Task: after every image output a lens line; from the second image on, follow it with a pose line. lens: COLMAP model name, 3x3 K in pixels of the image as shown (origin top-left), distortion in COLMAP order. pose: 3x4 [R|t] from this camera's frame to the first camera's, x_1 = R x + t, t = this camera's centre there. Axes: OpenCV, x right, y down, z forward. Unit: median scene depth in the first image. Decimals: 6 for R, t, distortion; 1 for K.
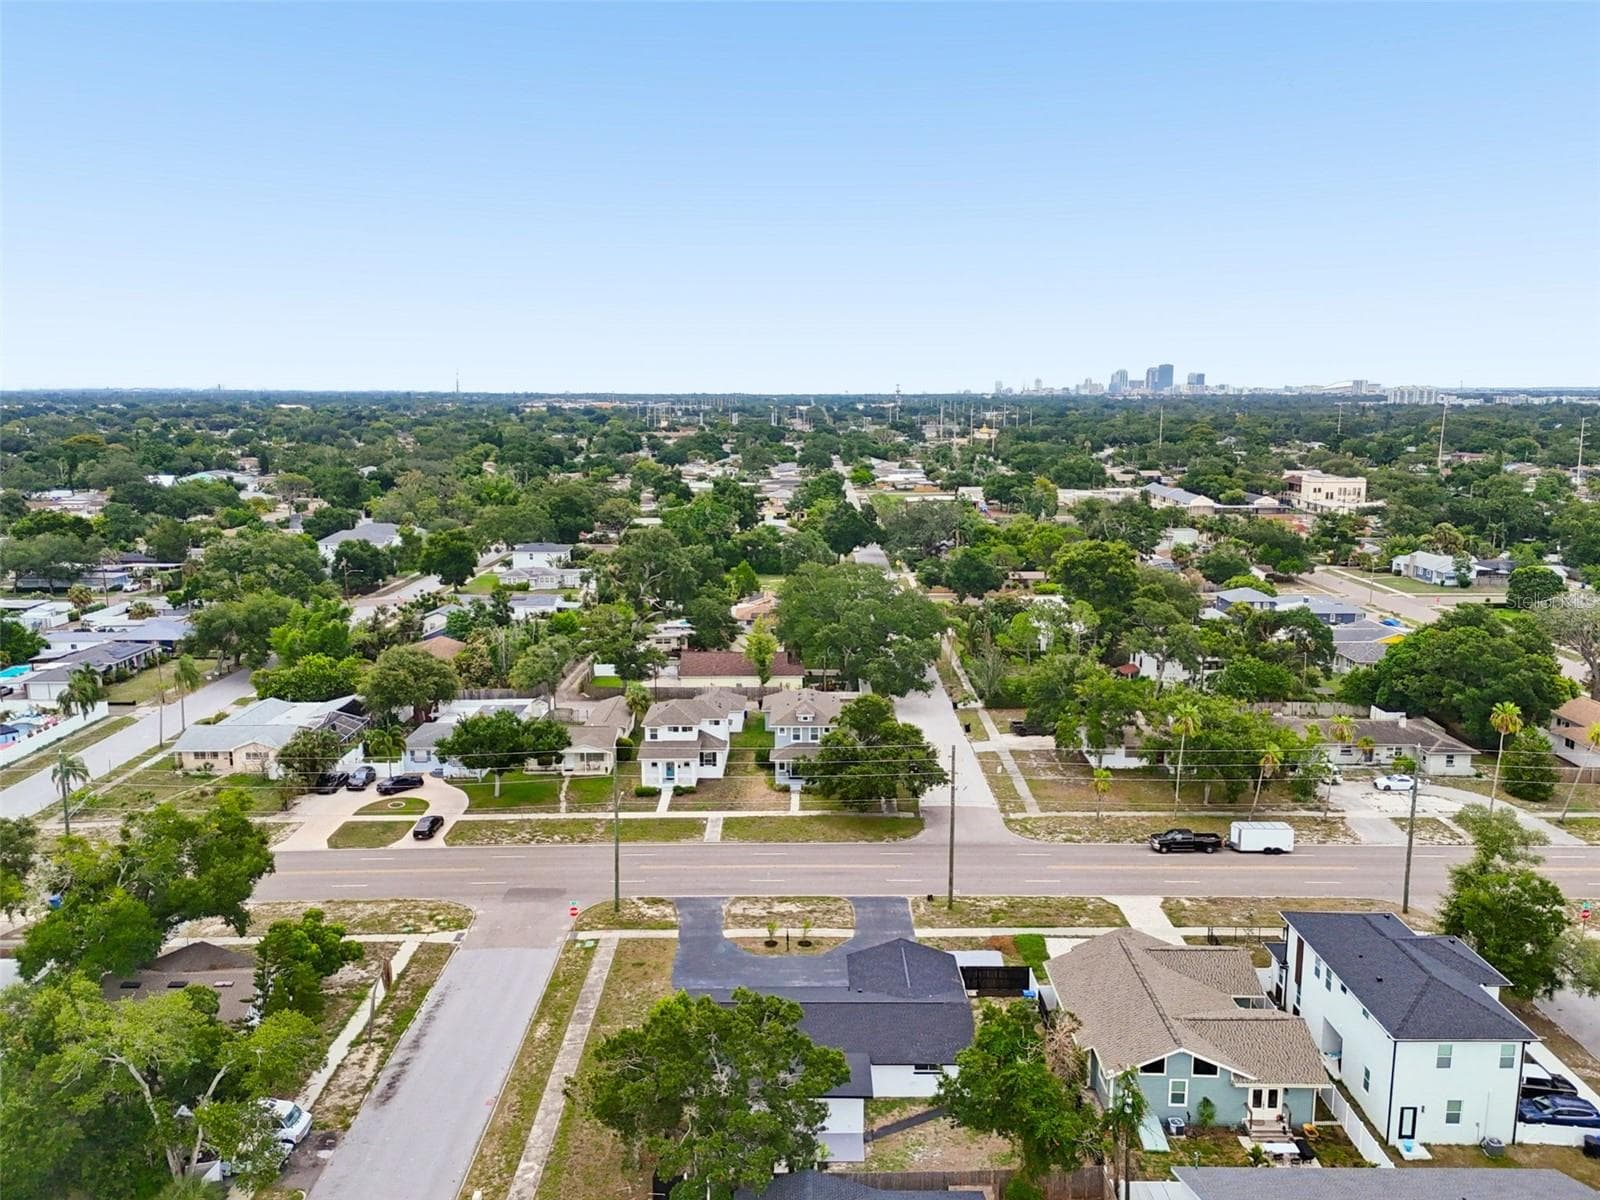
lens RADIAL K [[1205.0, 0, 797.9], [0, 1205.0, 581.5], [0, 0, 1]] dist [0.071480, -0.072263]
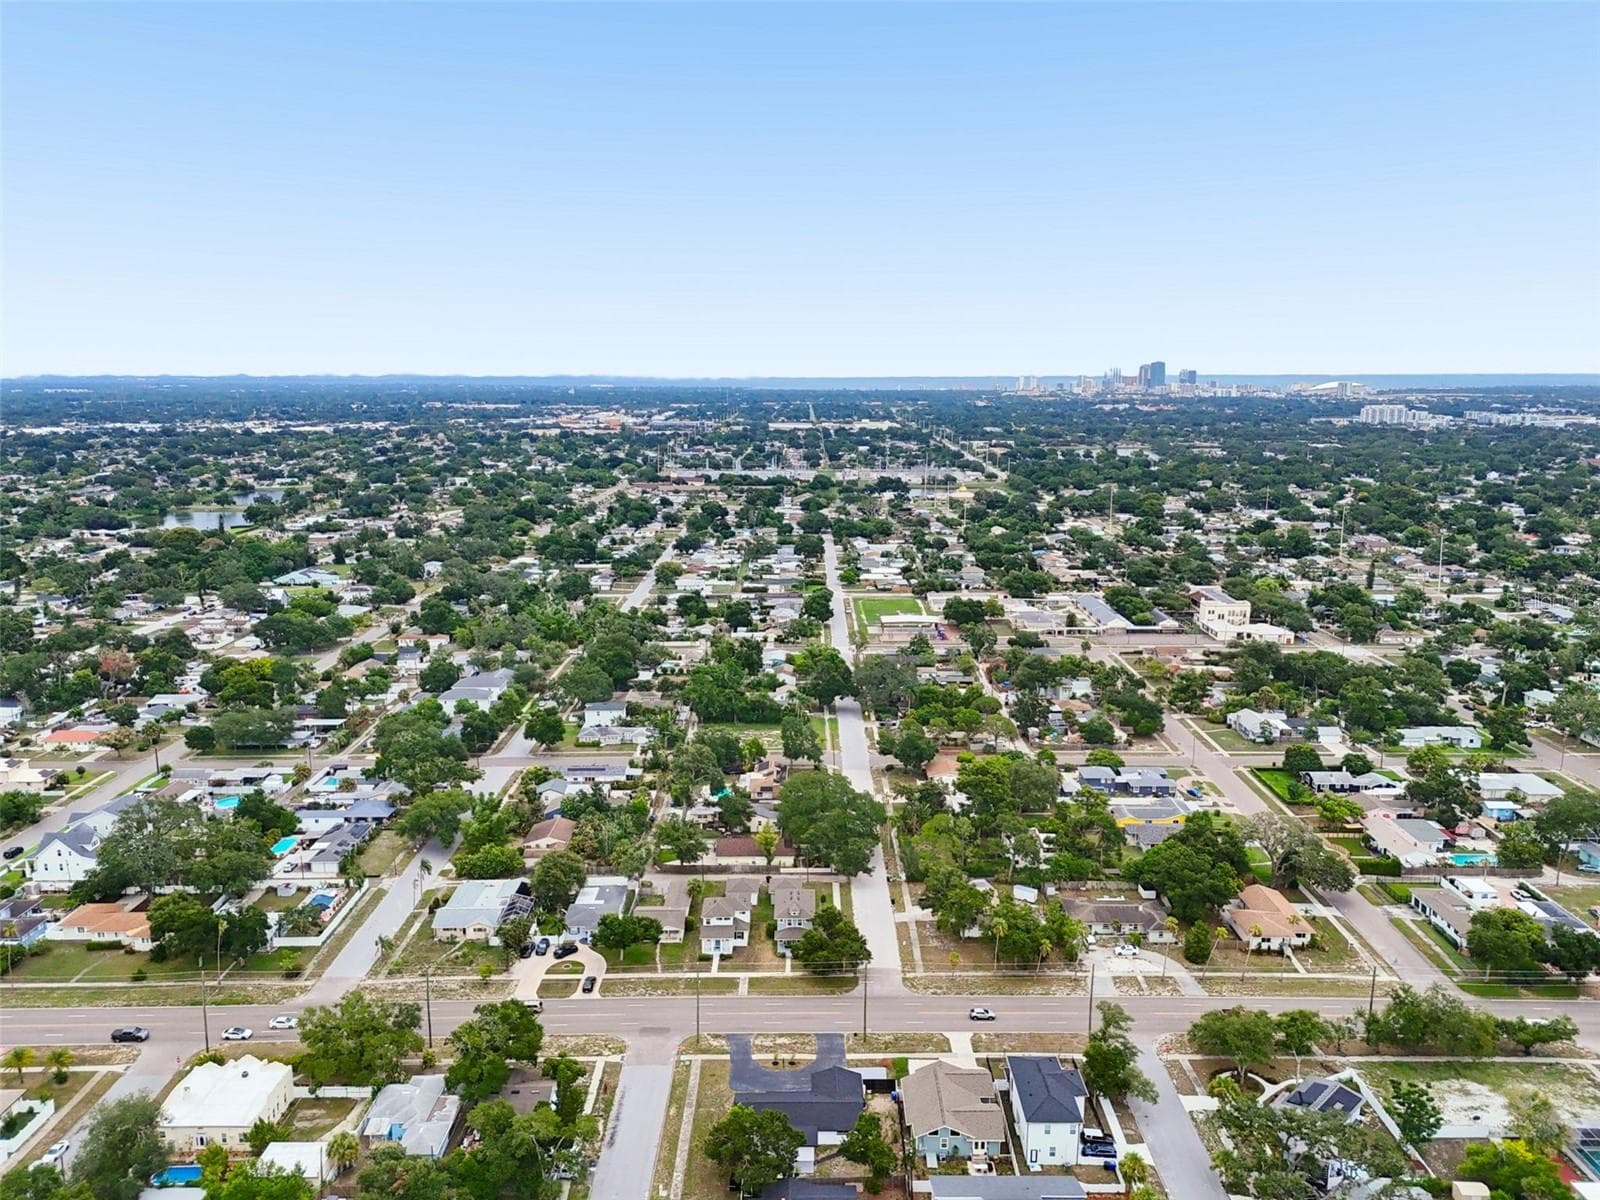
lens RADIAL K [[1206.7, 0, 809.1], [0, 1206.7, 576.4], [0, 0, 1]] dist [0.067394, -0.071760]
pose [[0.999930, 0.005059, 0.010663, 0.006871], [-0.005187, 0.999915, 0.011983, -0.429161], [-0.010601, -0.012037, 0.999871, -0.821649]]
